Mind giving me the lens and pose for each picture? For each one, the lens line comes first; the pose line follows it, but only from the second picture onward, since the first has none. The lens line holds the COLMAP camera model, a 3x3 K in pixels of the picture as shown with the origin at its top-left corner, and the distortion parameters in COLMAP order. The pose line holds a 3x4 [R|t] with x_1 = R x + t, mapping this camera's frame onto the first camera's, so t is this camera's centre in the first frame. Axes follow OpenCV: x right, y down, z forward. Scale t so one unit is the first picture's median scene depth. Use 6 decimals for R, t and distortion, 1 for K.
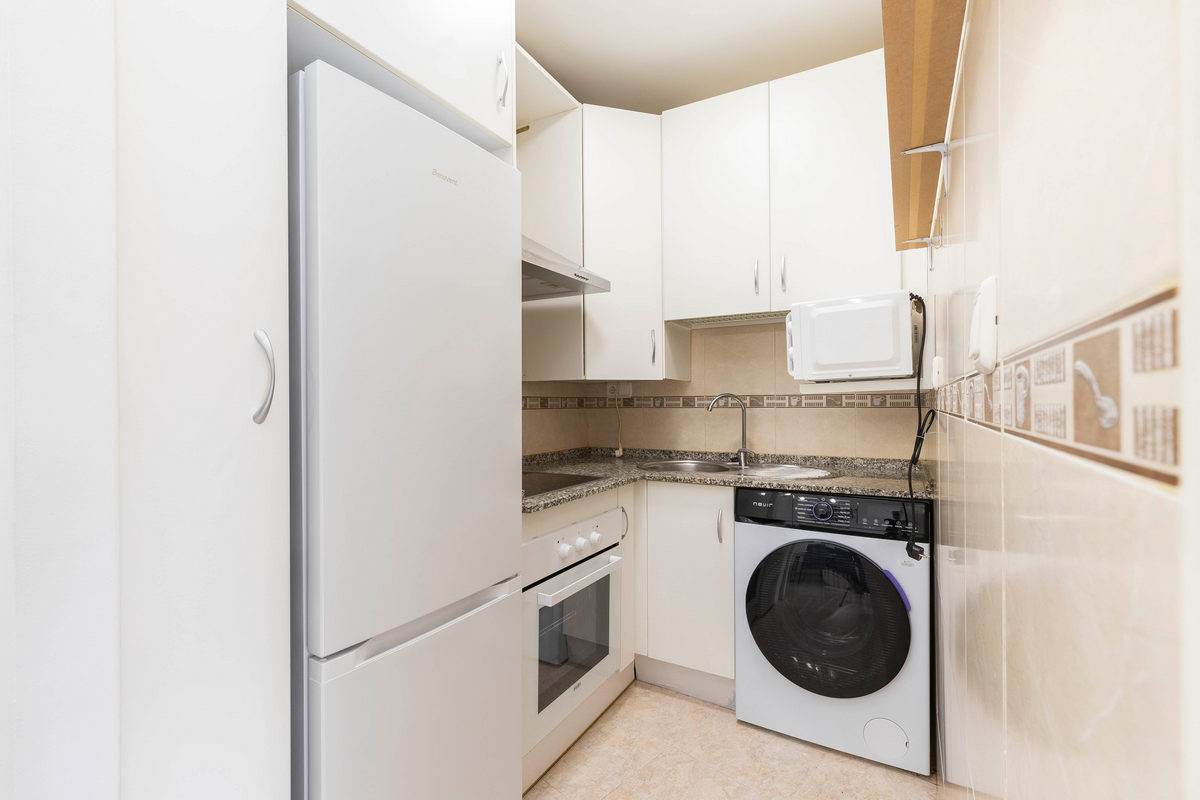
lens RADIAL K [[535.3, 0, 615.2], [0, 535.3, 415.1], [0, 0, 1]] dist [0.003458, -0.000127]
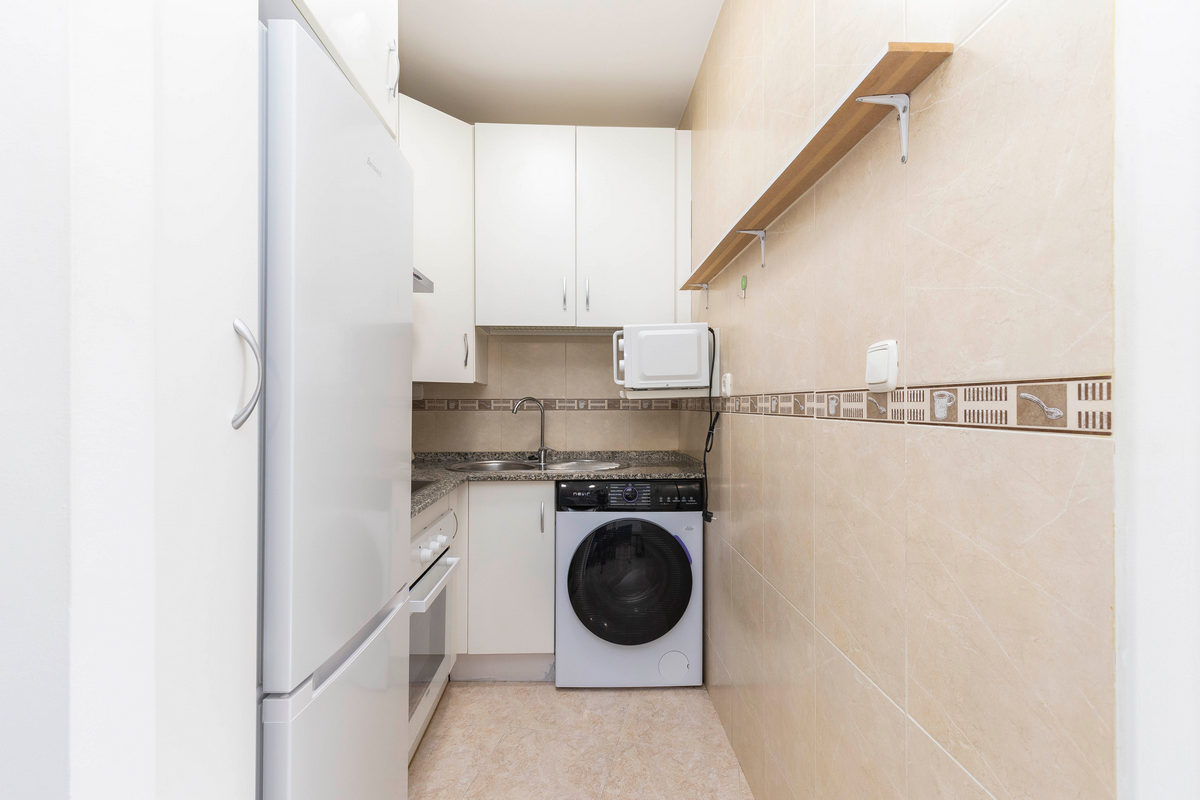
lens RADIAL K [[542.7, 0, 601.8], [0, 542.7, 418.9], [0, 0, 1]] dist [0.007682, -0.000126]
pose [[0.850222, -0.009279, 0.526343, -0.284887], [0.007563, 0.999957, 0.005412, -0.001020], [-0.526370, -0.000620, 0.850255, -0.018533]]
